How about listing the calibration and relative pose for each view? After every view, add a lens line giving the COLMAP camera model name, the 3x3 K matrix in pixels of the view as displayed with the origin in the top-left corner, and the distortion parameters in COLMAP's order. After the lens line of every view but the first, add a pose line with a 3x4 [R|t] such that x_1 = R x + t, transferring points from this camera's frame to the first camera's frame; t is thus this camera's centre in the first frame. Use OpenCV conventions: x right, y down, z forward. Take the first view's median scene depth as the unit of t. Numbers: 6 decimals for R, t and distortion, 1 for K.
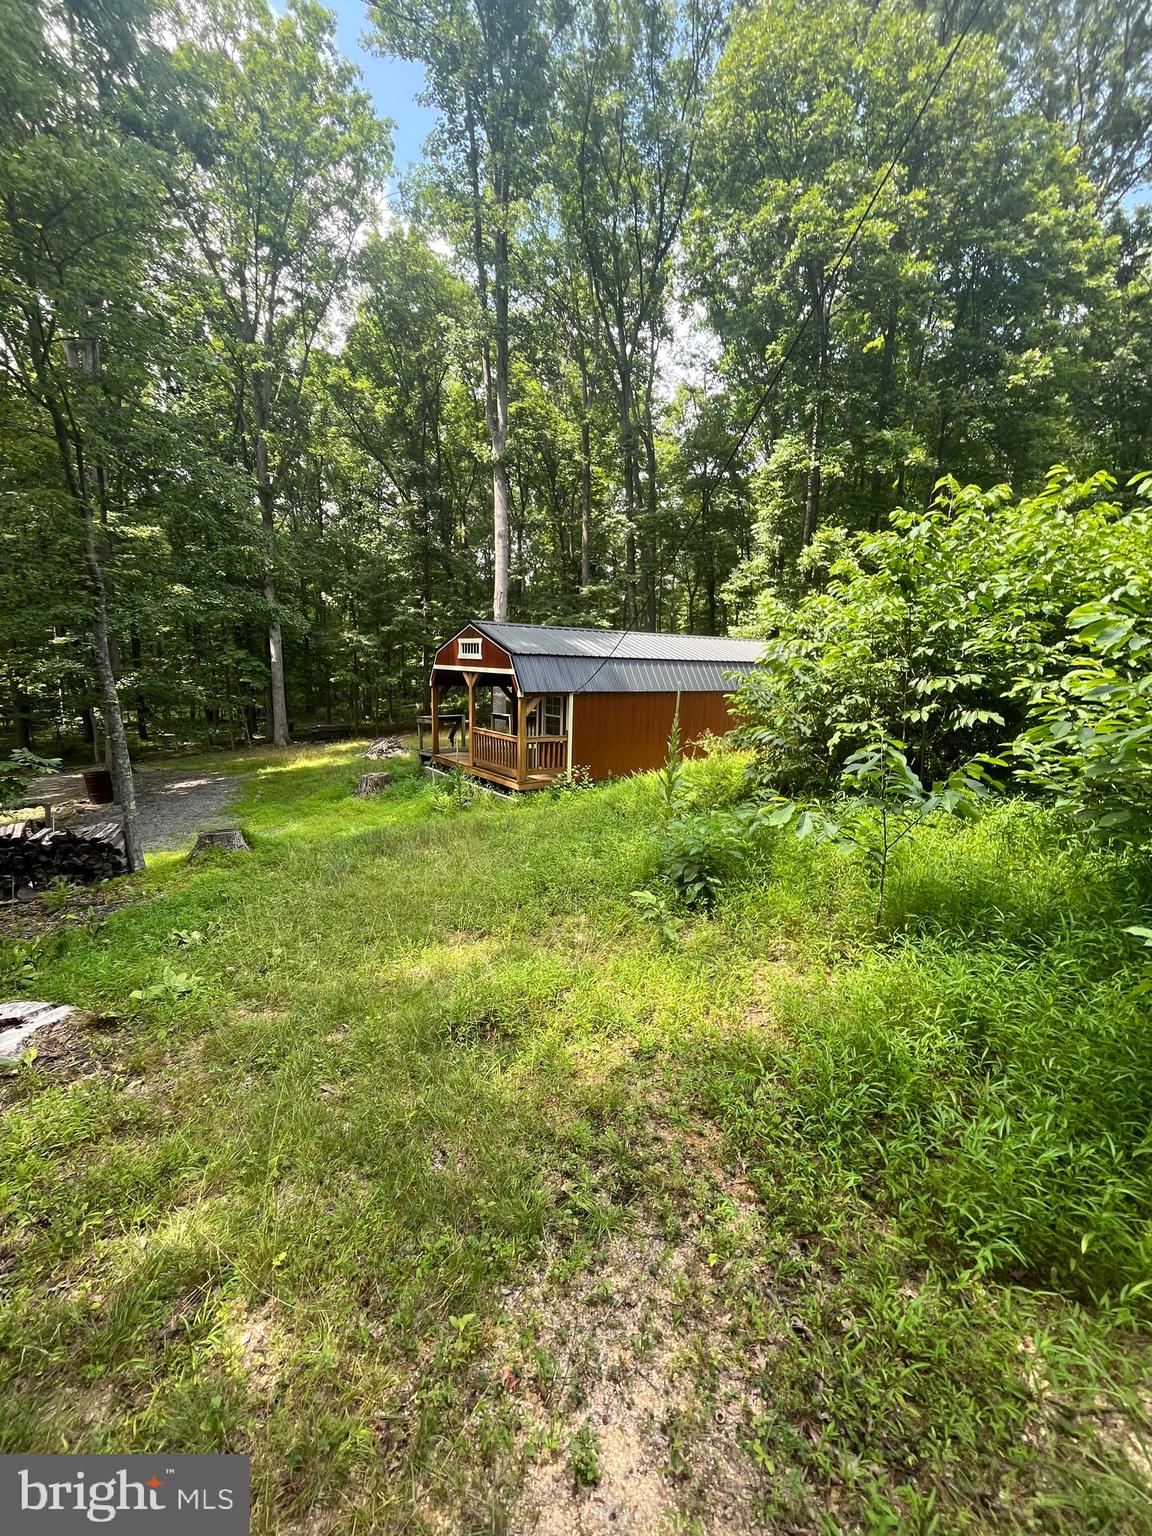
lens RADIAL K [[613.4, 0, 578.3], [0, 613.4, 762.8], [0, 0, 1]] dist [-0.004121, 0.000134]
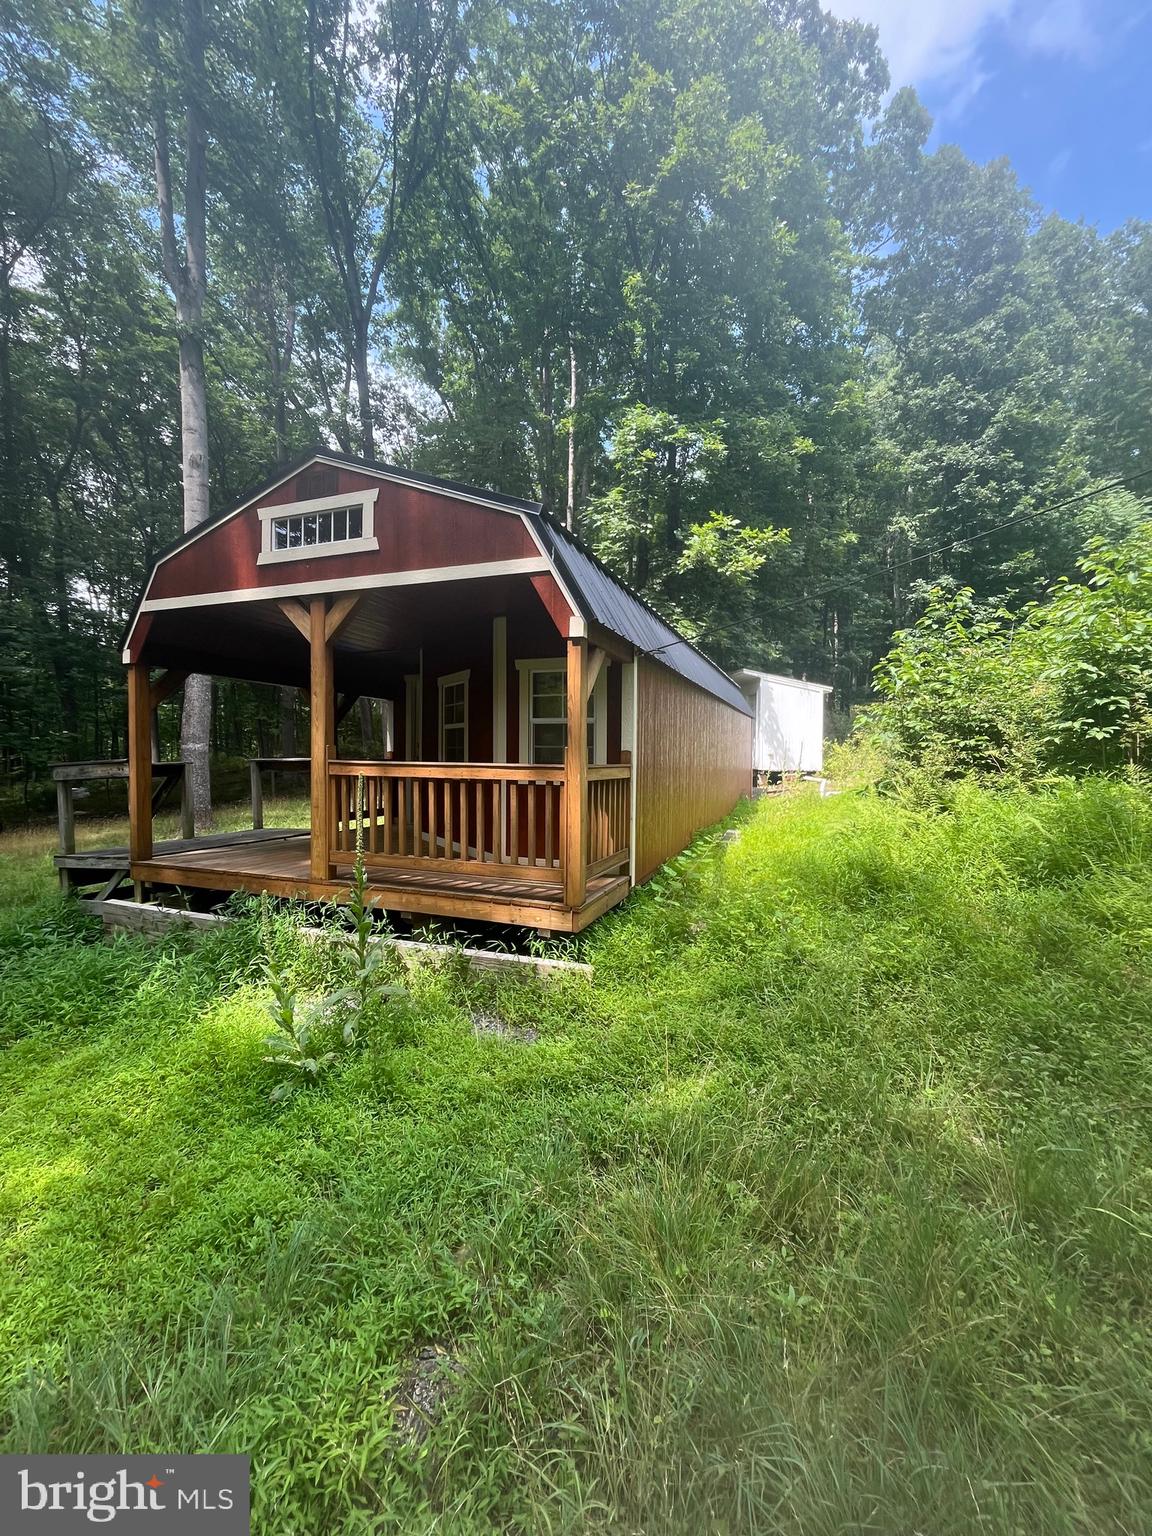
lens RADIAL K [[613.4, 0, 582.9], [0, 613.4, 761.4], [0, 0, 1]] dist [-0.004121, 0.000134]
pose [[0.844446, -0.035451, 0.534466, -0.252198], [0.104573, 0.989518, -0.099590, -0.010831], [-0.525334, 0.139989, 0.839302, 0.698031]]
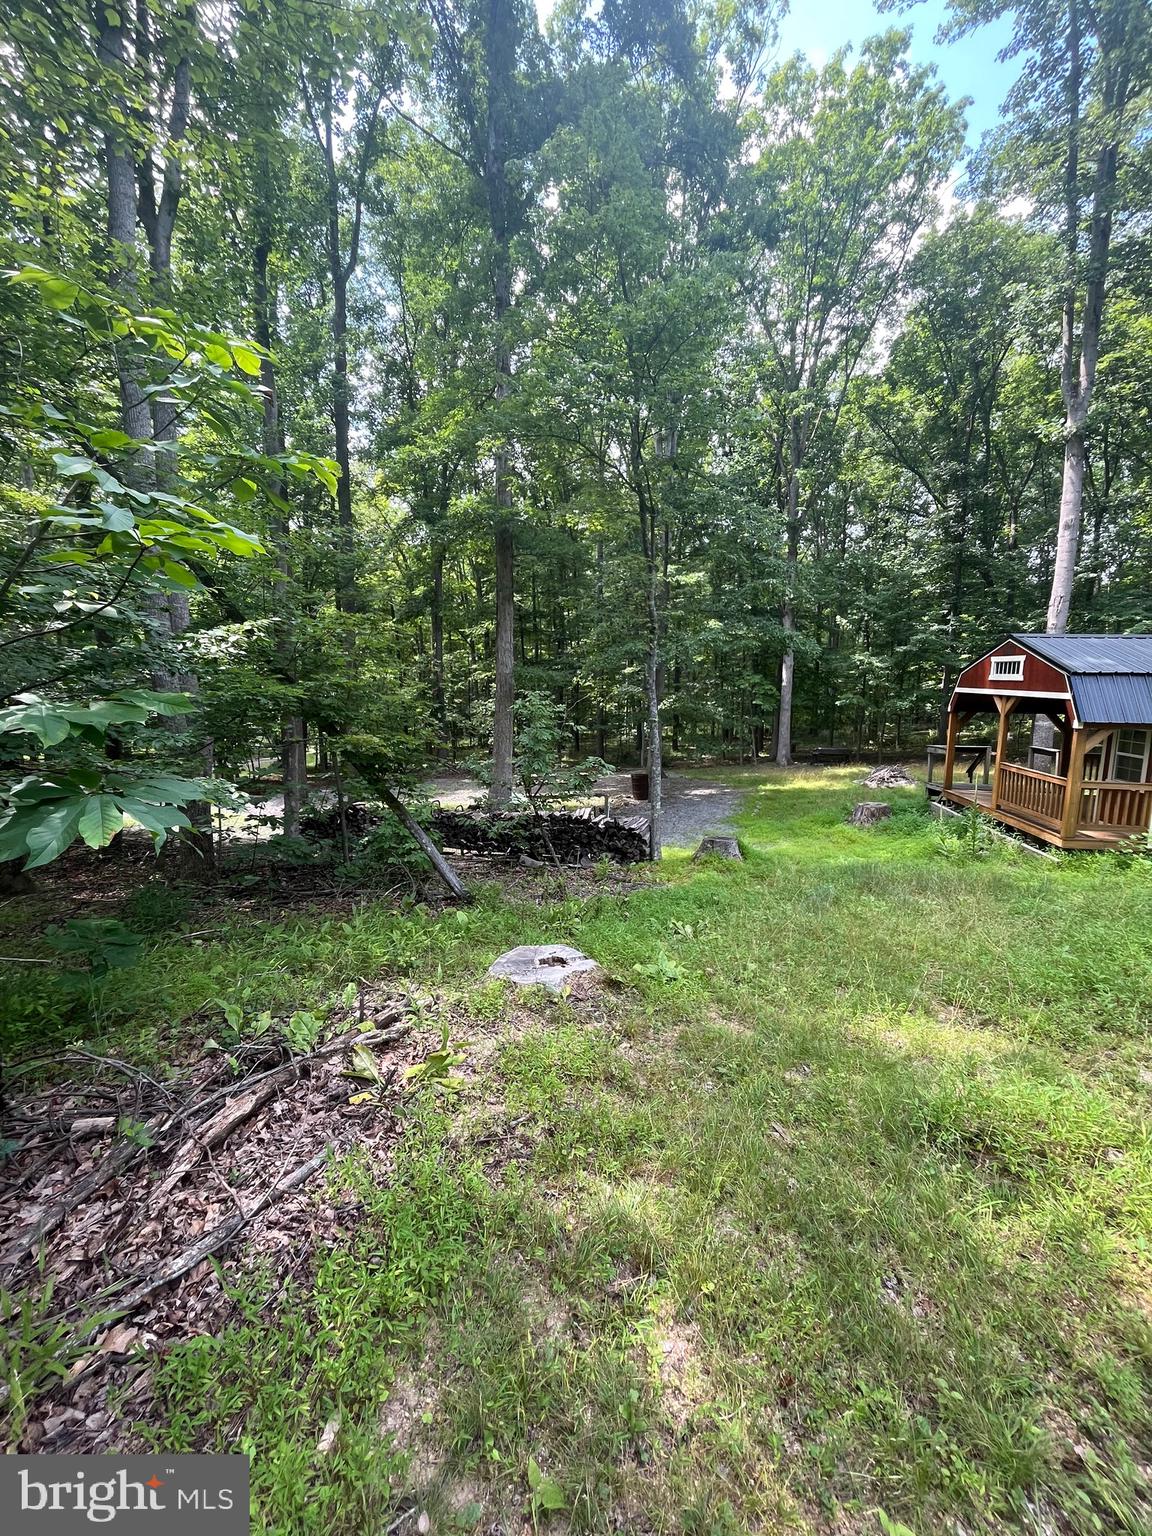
lens RADIAL K [[613.4, 0, 583.4], [0, 613.4, 764.2], [0, 0, 1]] dist [-0.004121, 0.000134]
pose [[0.716180, 0.080686, -0.693236, -0.001971], [-0.104315, 0.994512, 0.007984, -0.003235], [0.690076, 0.066597, 0.720666, 0.013153]]
